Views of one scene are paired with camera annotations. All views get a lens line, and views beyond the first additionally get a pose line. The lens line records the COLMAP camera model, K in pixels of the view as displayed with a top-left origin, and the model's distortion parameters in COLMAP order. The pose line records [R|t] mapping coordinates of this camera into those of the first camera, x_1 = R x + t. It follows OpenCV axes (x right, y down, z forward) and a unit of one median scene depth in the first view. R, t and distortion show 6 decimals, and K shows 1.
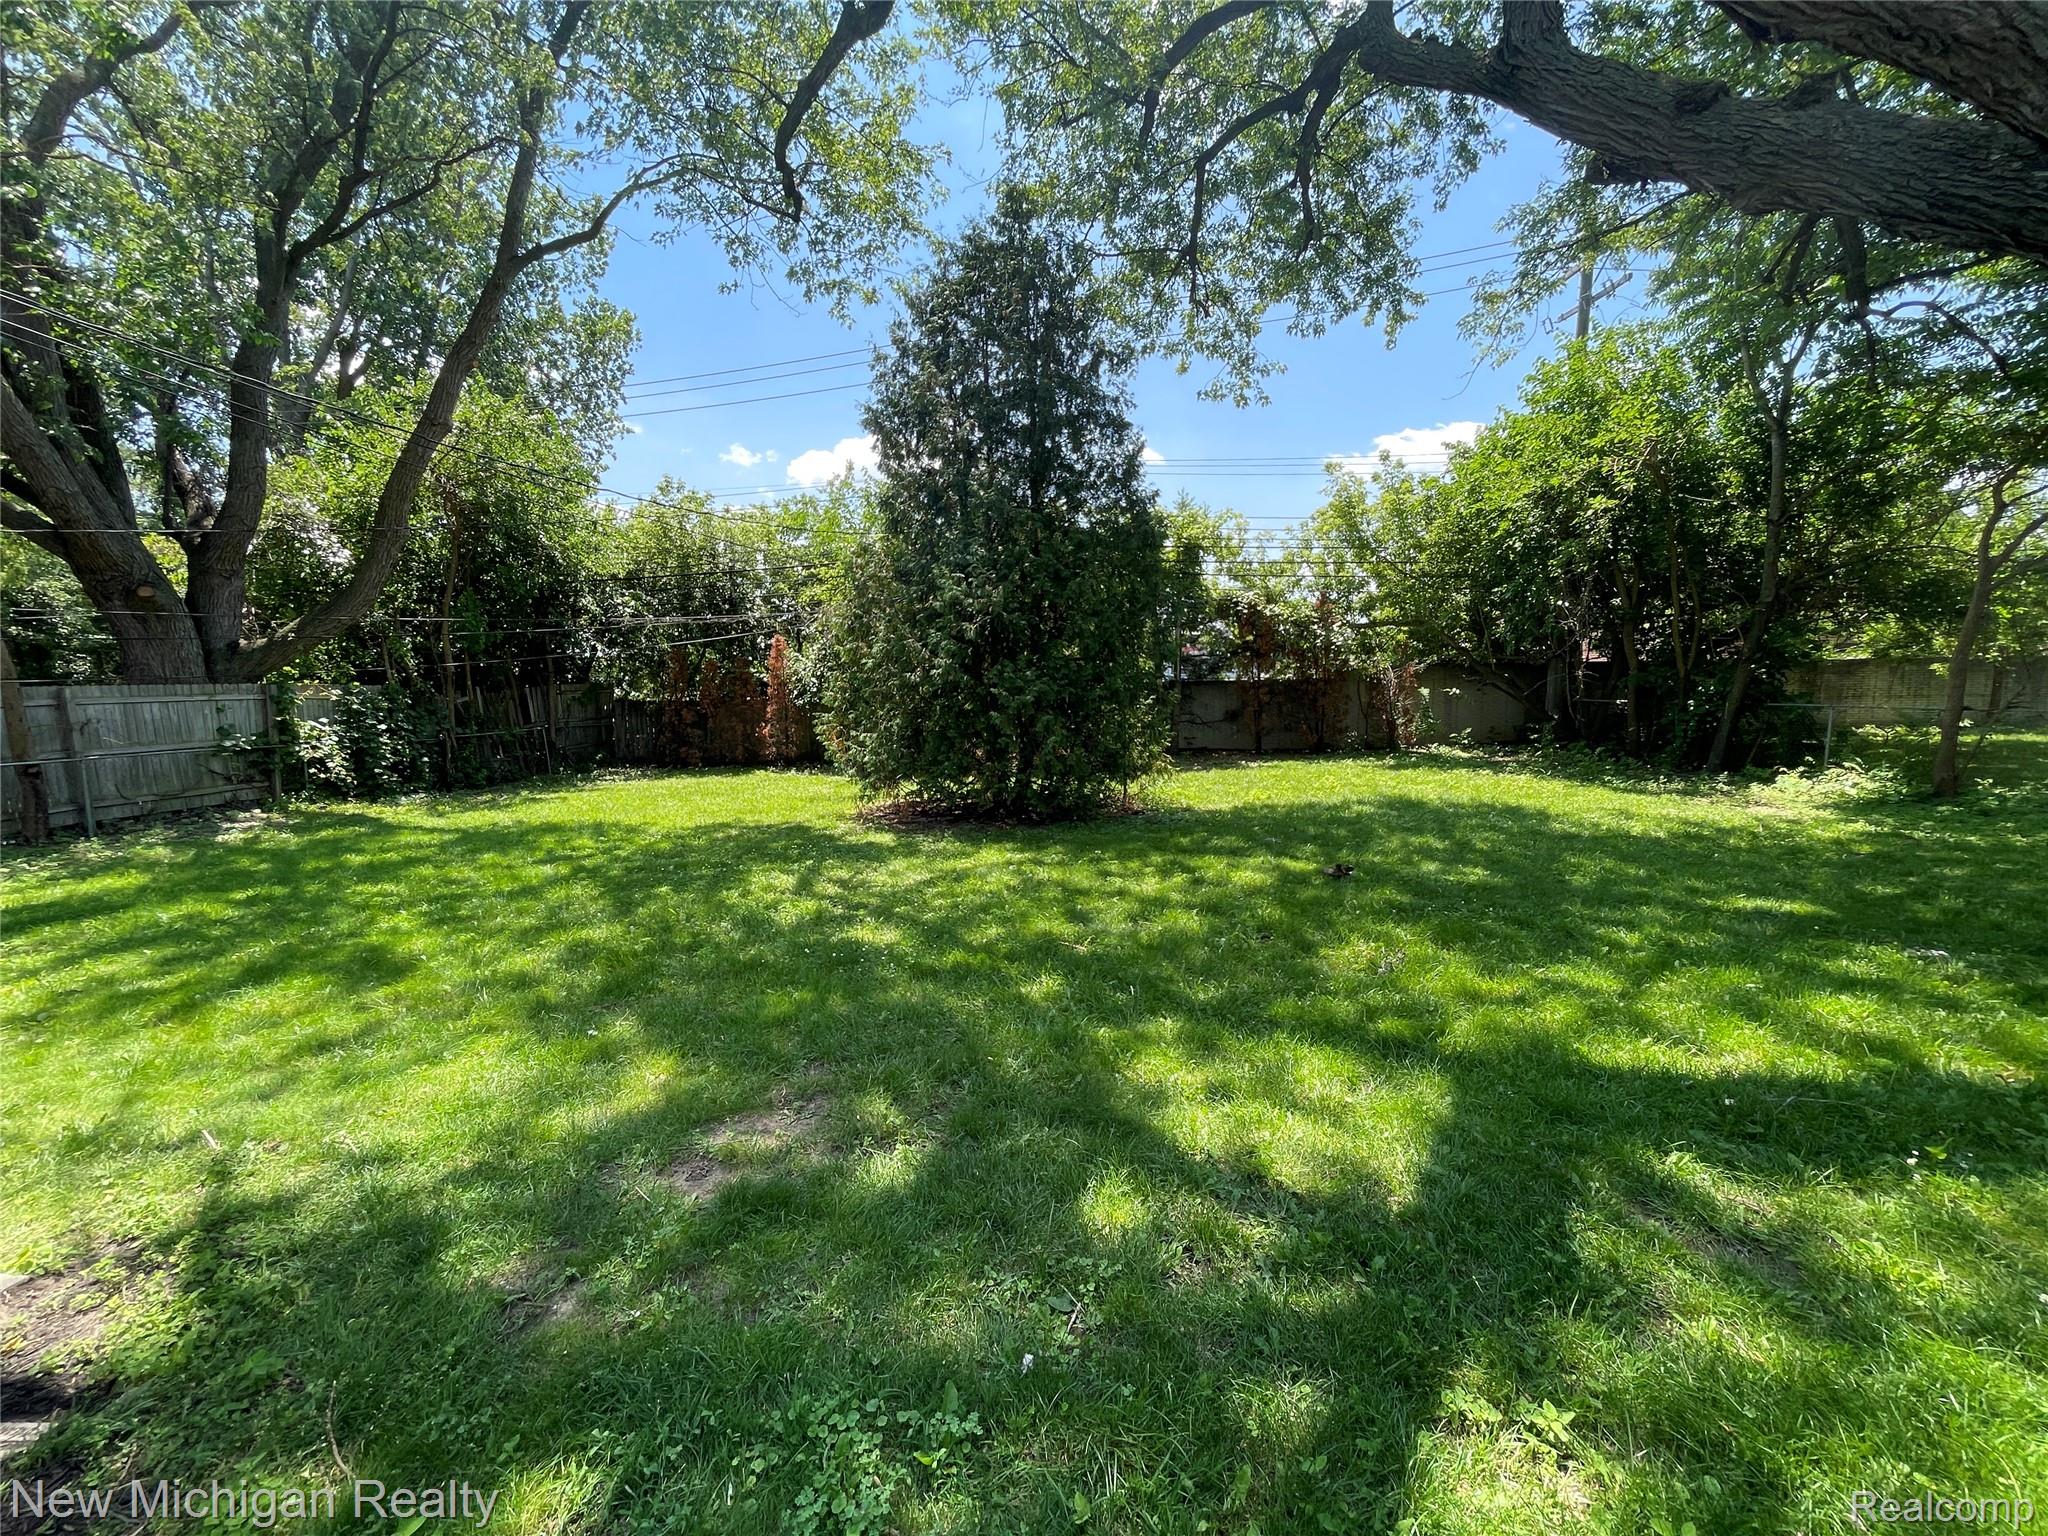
lens RADIAL K [[832.6, 0, 1024.0], [0, 832.6, 768.0], [0, 0, 1]] dist [-0.007989, 0.004753]
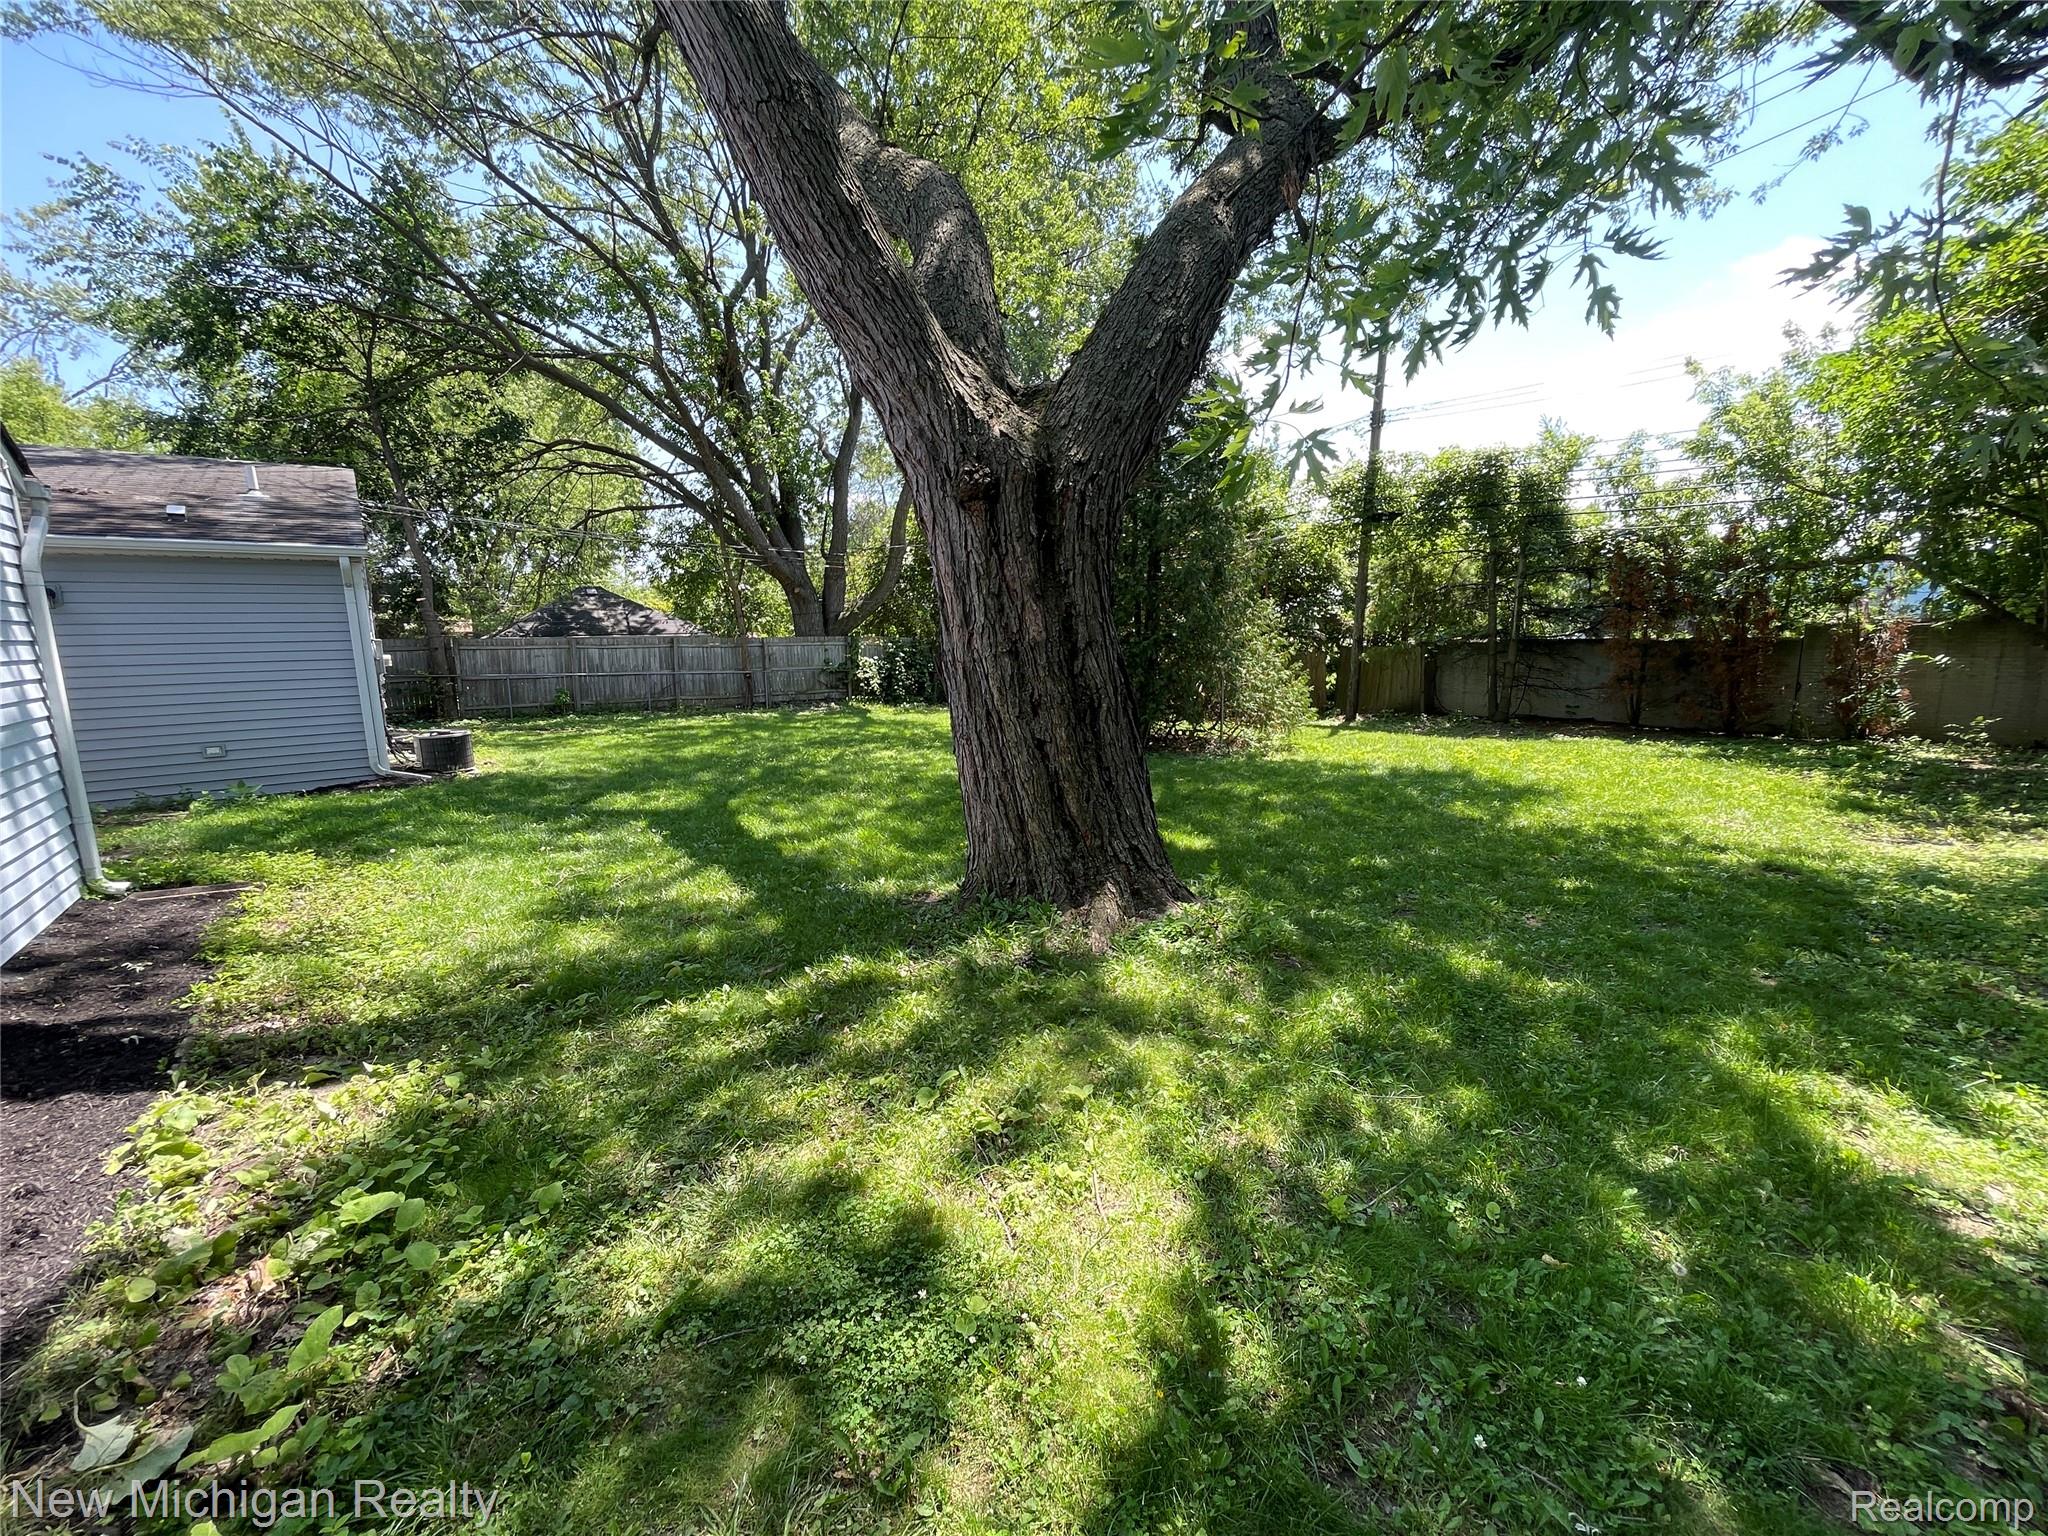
lens RADIAL K [[832.6, 0, 1024.0], [0, 832.6, 768.0], [0, 0, 1]] dist [-0.007989, 0.004753]
pose [[0.665924, 0.120081, -0.736292, 0.740531], [-0.096711, 0.992528, 0.074401, 0.014572], [0.739725, 0.021662, 0.672561, 0.032451]]
